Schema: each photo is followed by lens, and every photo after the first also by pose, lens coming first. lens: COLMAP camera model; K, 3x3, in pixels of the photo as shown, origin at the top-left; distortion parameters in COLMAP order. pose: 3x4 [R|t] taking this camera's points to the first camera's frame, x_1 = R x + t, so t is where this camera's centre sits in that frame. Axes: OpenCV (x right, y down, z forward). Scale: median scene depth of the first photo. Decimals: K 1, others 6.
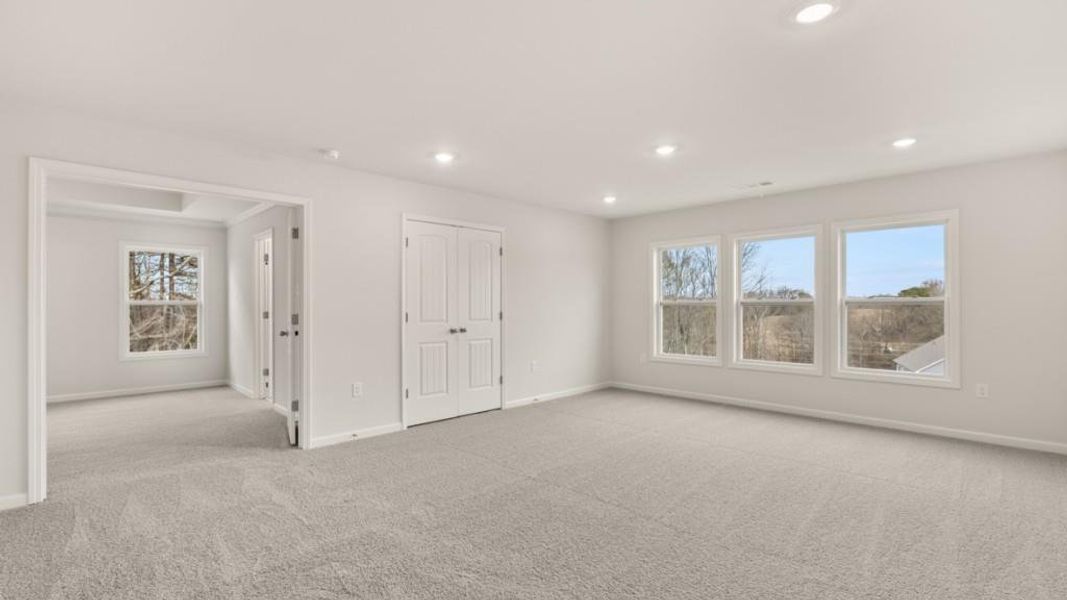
lens RADIAL K [[452.3, 0, 529.5], [0, 452.3, 314.3], [0, 0, 1]] dist [-0.001779, -0.000168]
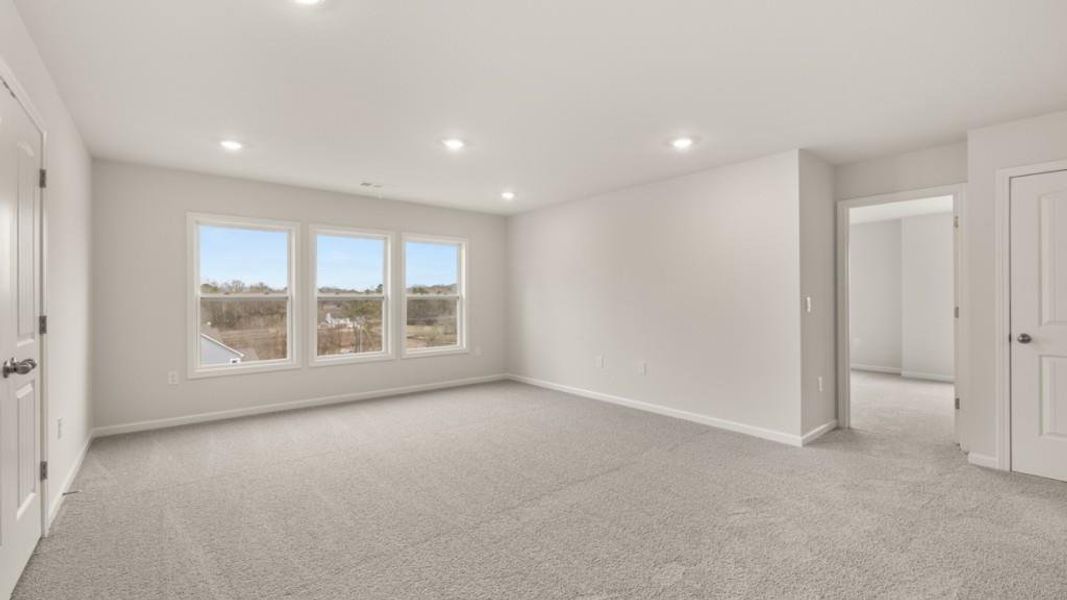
lens RADIAL K [[452.3, 0, 529.5], [0, 452.3, 314.3], [0, 0, 1]] dist [-0.001779, -0.000168]
pose [[0.080811, -0.032177, 0.996210, -0.424815], [0.023516, 0.999262, 0.030368, -0.008304], [-0.996452, 0.020973, 0.081508, 0.452249]]
